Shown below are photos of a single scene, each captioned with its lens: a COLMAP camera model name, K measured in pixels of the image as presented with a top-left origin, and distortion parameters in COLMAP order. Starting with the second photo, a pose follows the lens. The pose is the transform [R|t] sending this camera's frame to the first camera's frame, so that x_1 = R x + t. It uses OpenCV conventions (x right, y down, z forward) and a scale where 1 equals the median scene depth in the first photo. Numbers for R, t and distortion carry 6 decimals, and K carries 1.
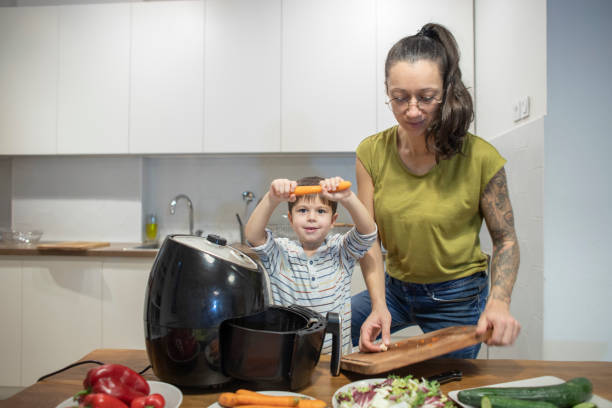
lens RADIAL K [[437.1, 0, 320.3], [0, 437.1, 200.8], [0, 0, 1]] dist [-0.058325, 0.052232]
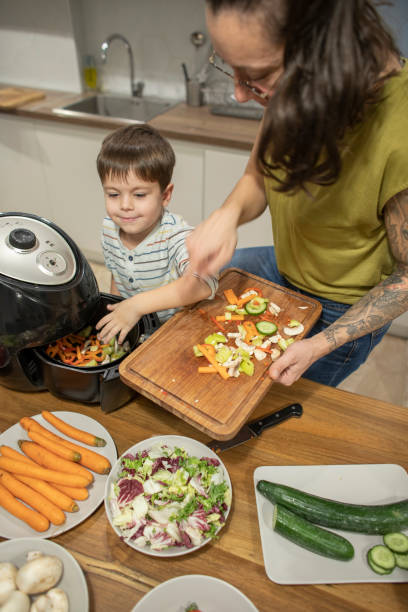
lens RADIAL K [[424.7, 0, 204.0], [0, 424.7, 306.0], [0, 0, 1]] dist [-0.059746, 0.058565]
pose [[0.958361, 0.198376, -0.205403, 0.159681], [-0.025862, 0.776645, 0.629407, -0.186248], [0.284385, -0.597887, 0.749437, 0.266347]]
